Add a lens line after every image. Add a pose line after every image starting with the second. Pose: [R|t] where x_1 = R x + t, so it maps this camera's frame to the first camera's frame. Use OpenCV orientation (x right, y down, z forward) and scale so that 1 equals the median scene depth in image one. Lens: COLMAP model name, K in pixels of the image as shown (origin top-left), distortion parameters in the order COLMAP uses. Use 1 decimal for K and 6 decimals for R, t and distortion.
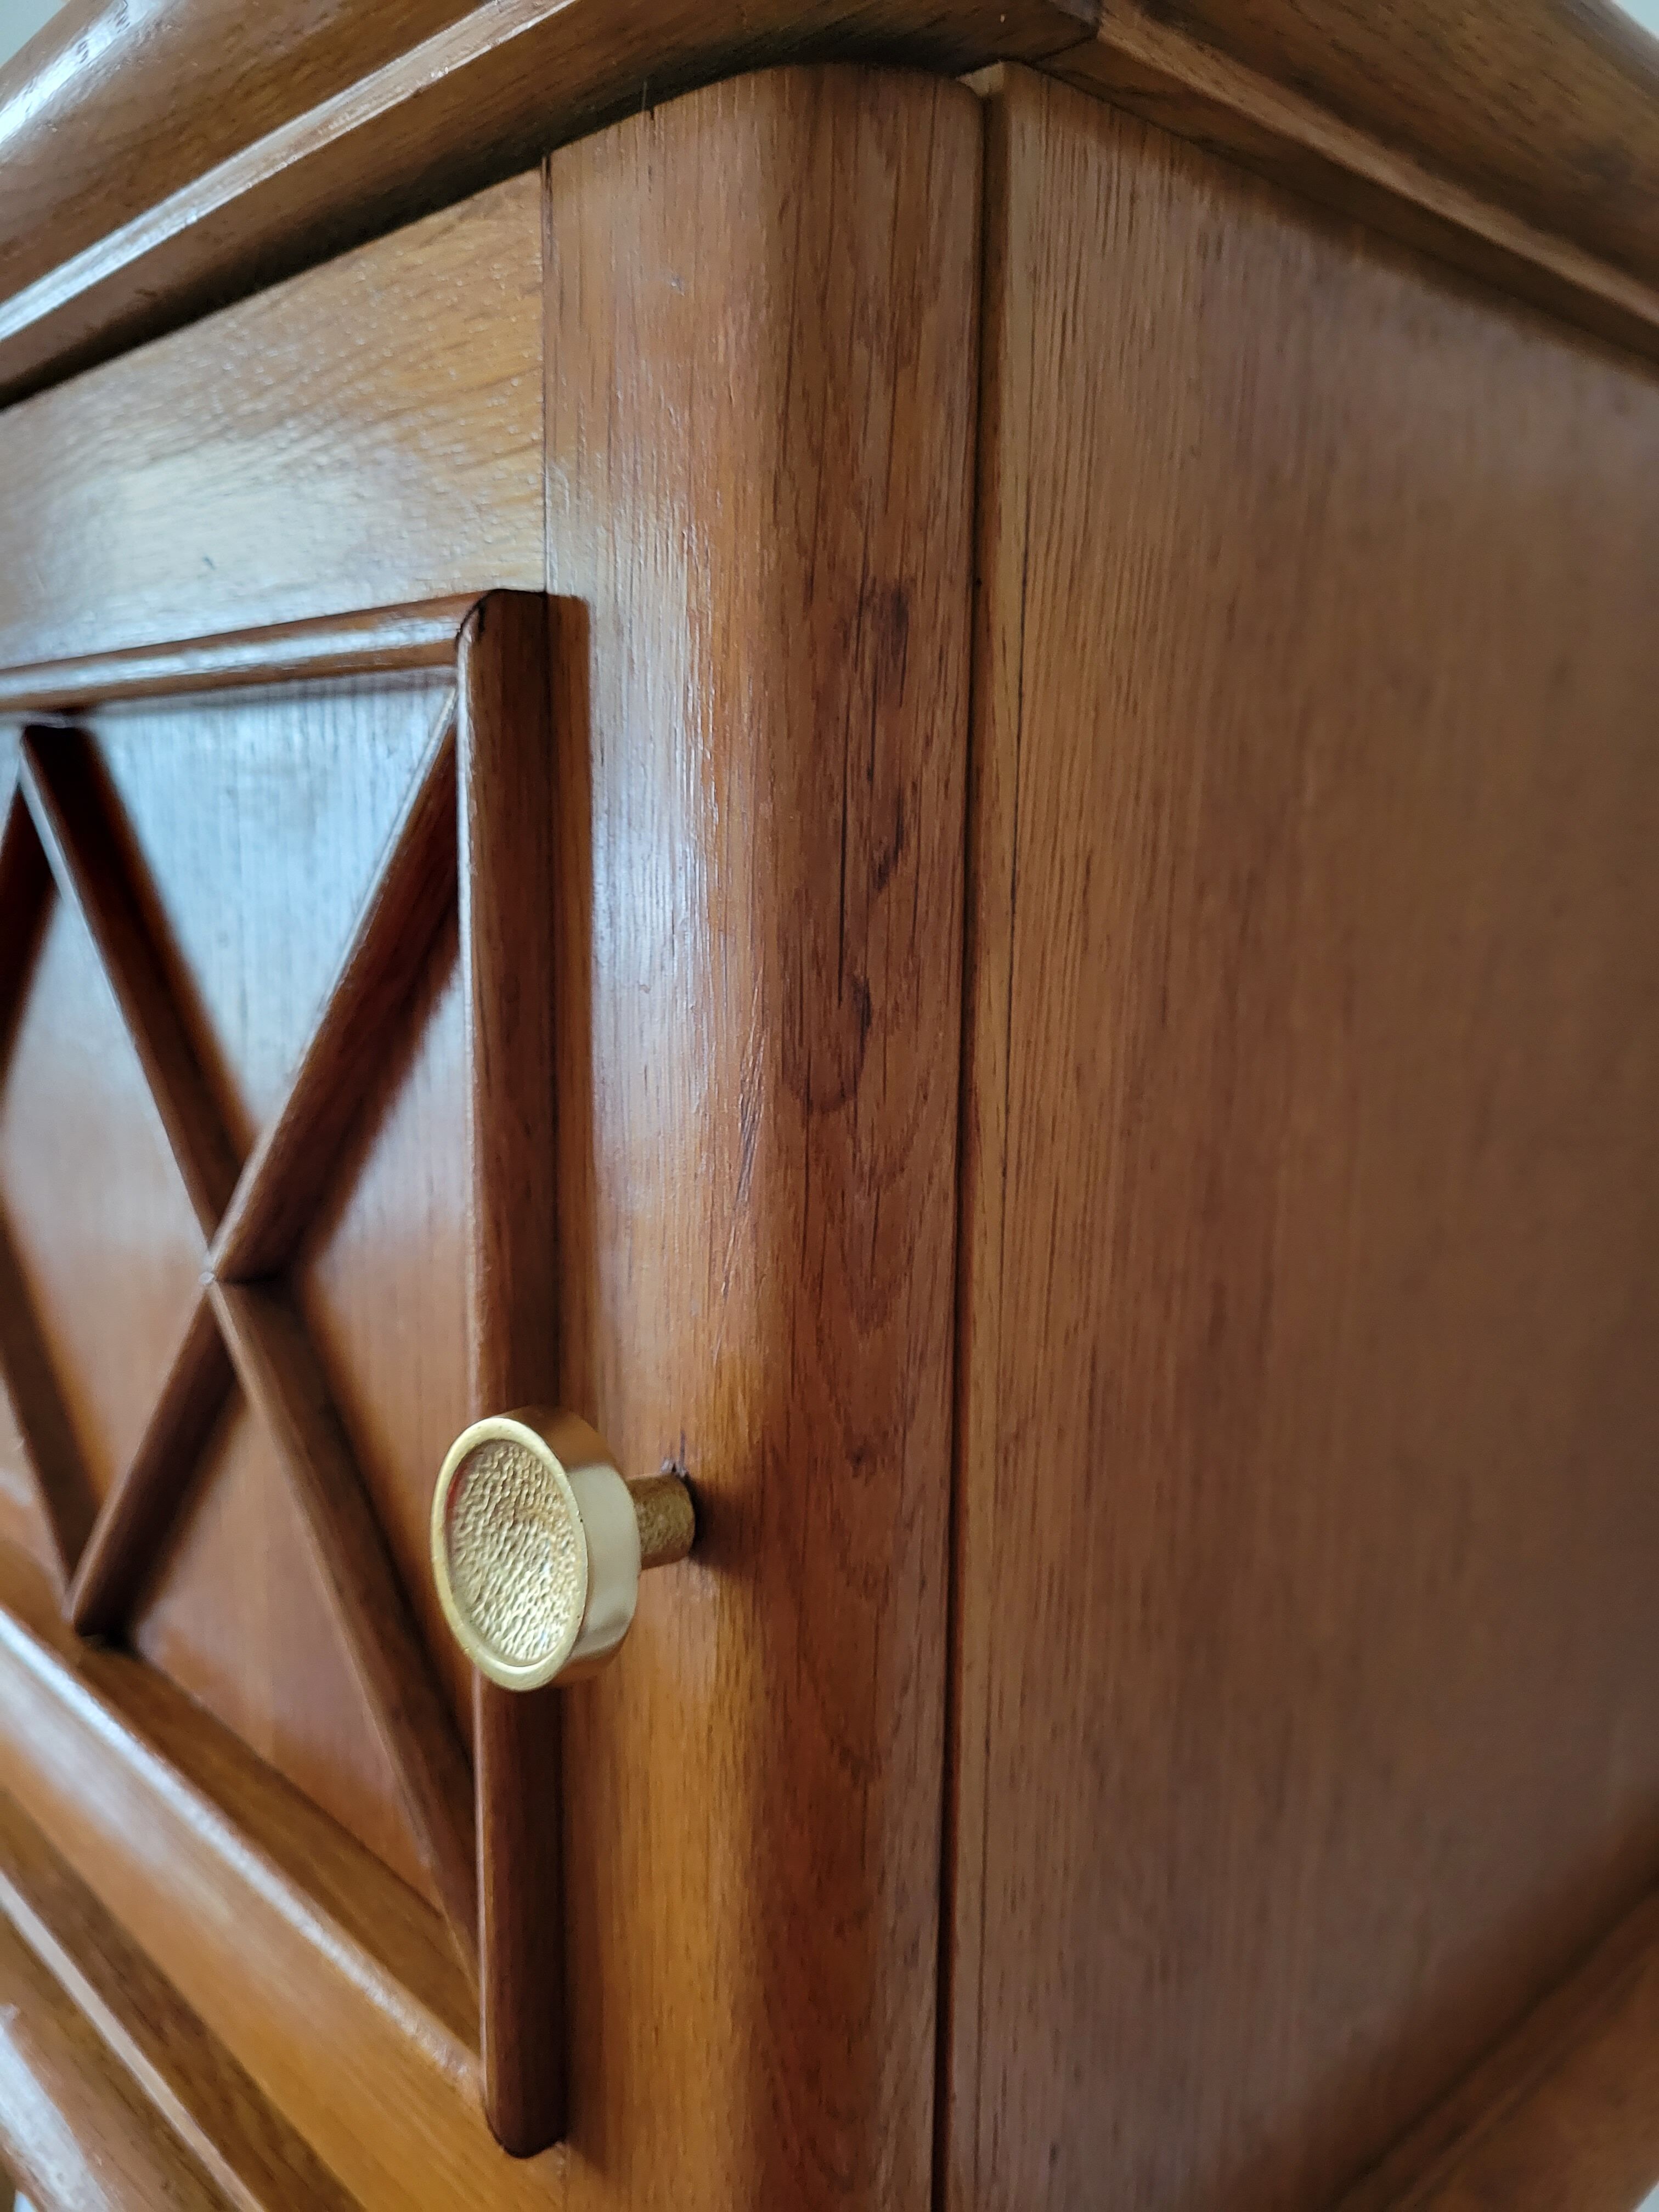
lens RADIAL K [[1671.7, 0, 791.5], [0, 1671.7, 1033.7], [0, 0, 1]] dist [0.020537, 0.008019]
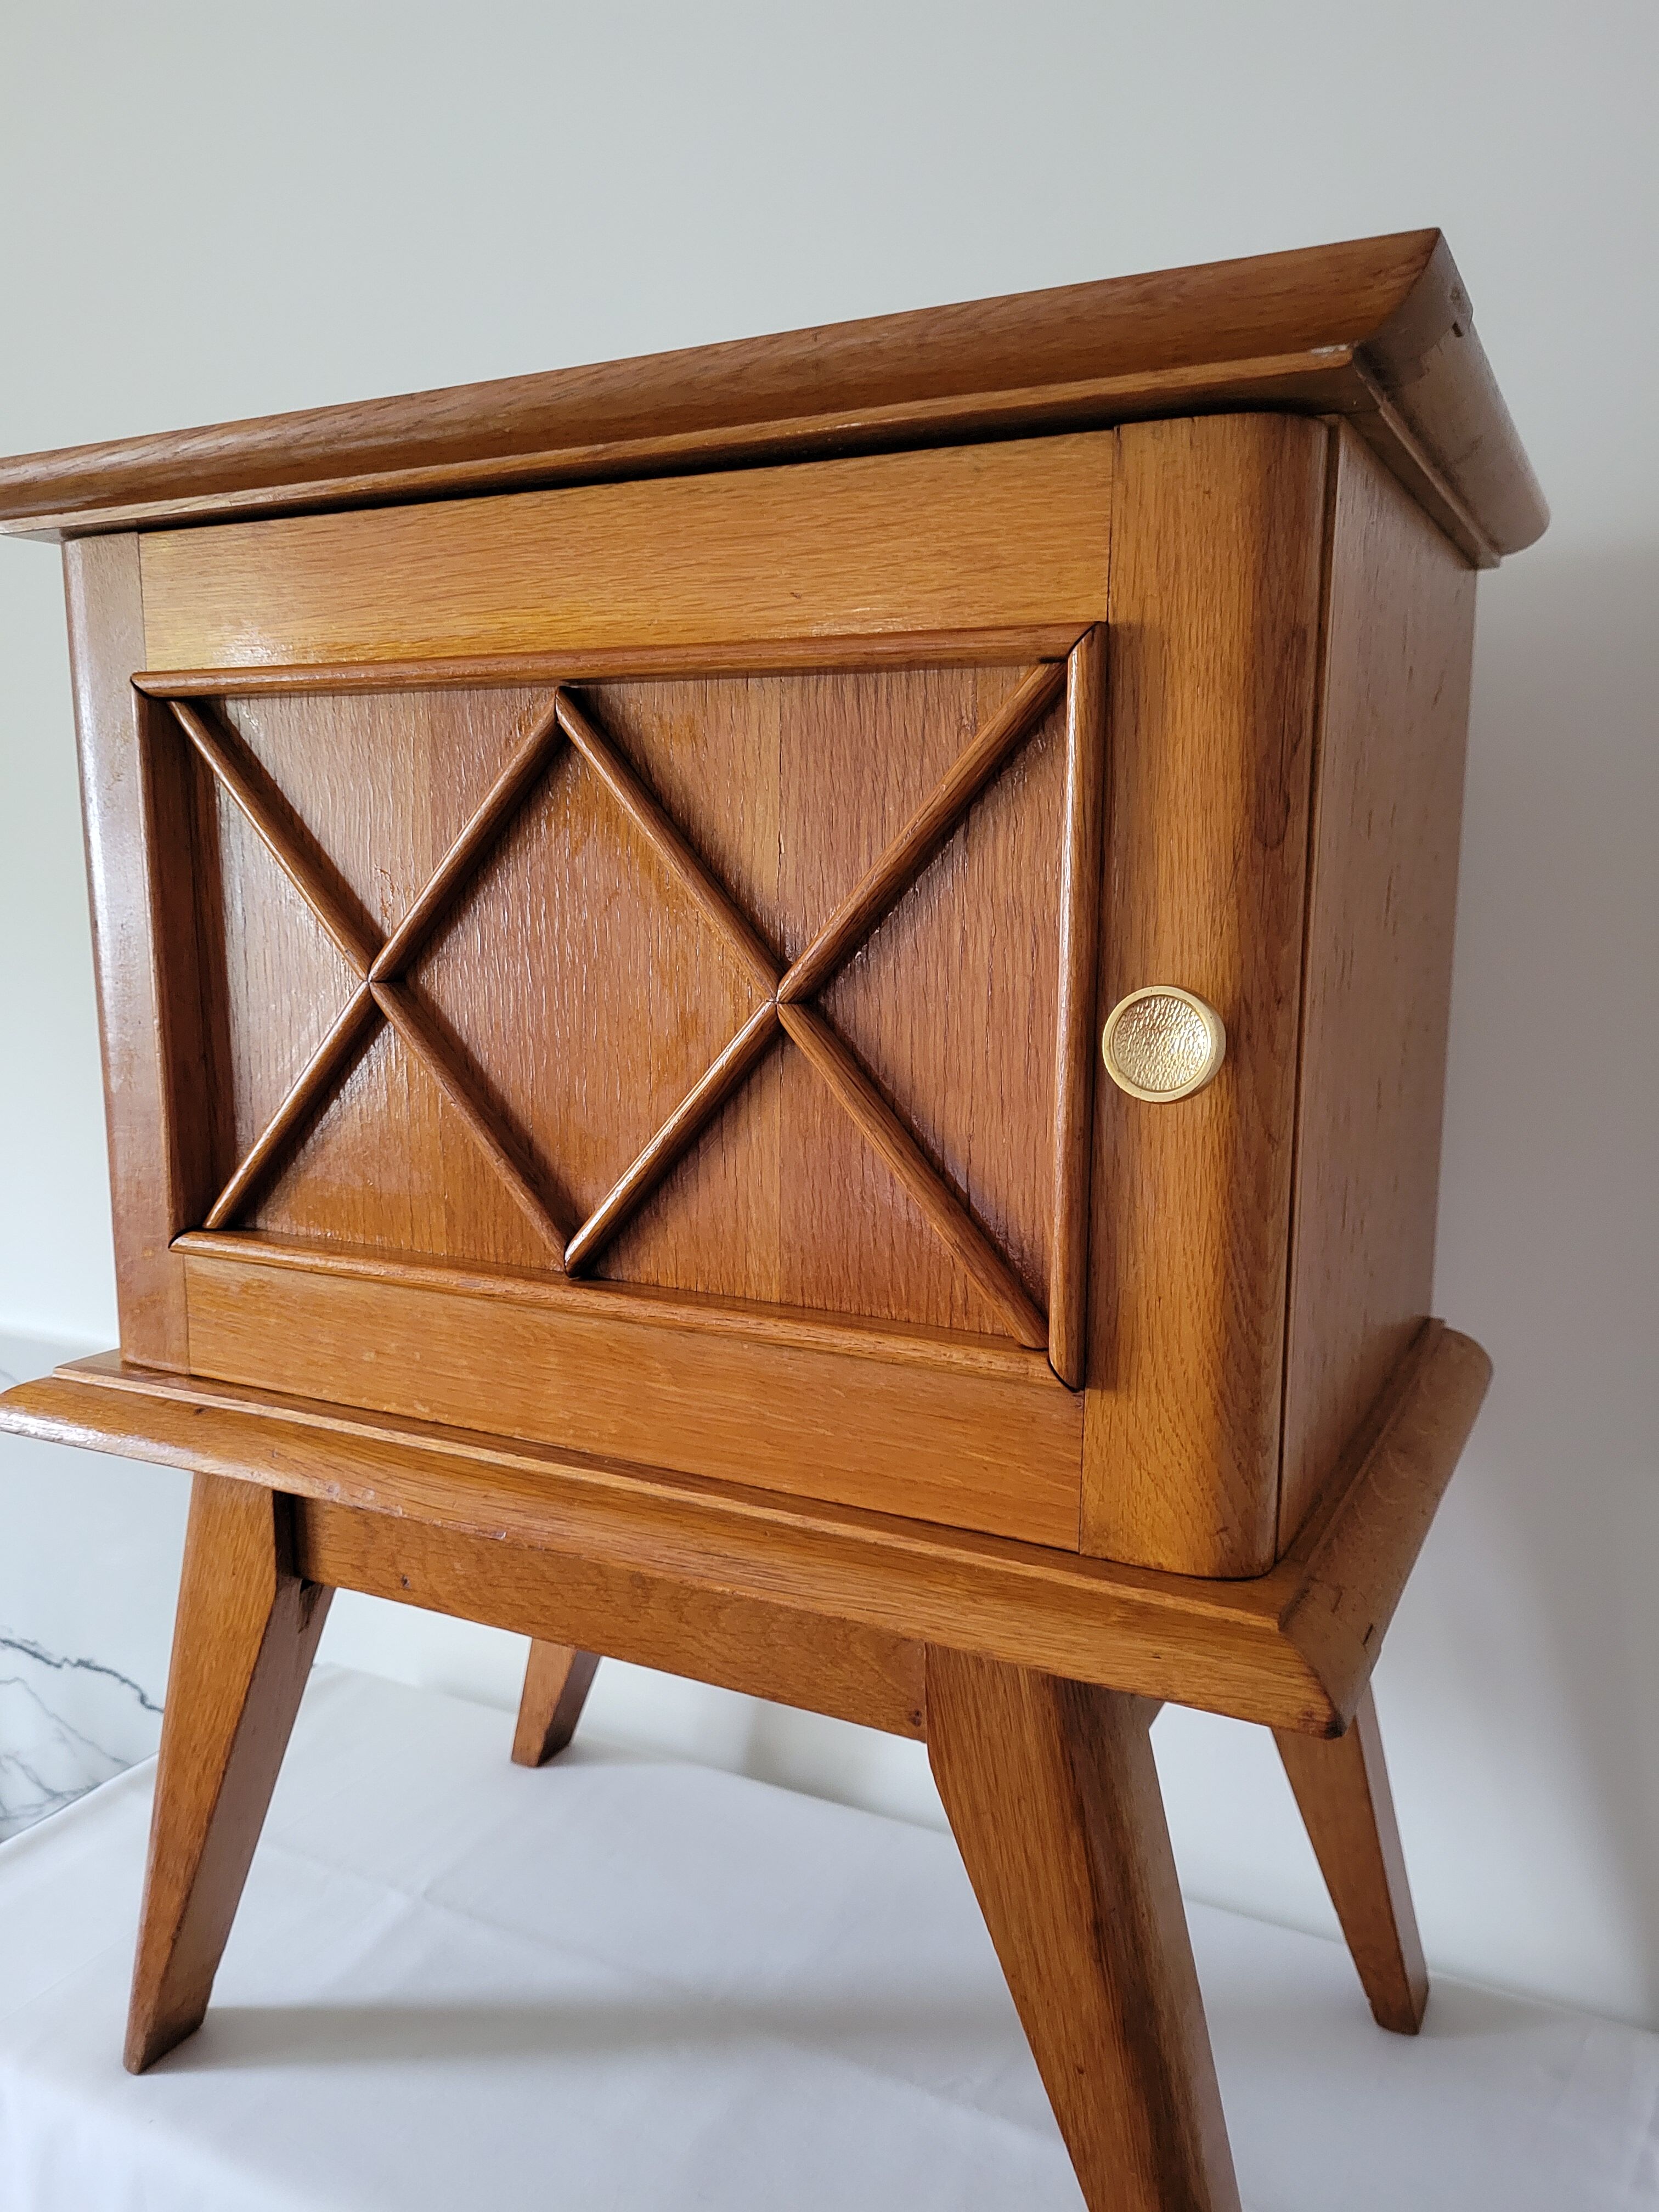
lens RADIAL K [[1671.7, 0, 836.0], [0, 1671.7, 1109.7], [0, 0, 1]] dist [0.020537, 0.008019]
pose [[0.942697, -0.035187, 0.331789, -1.347406], [0.037175, 0.999309, 0.000355, 0.387570], [-0.331572, 0.012000, 0.943354, -1.013846]]
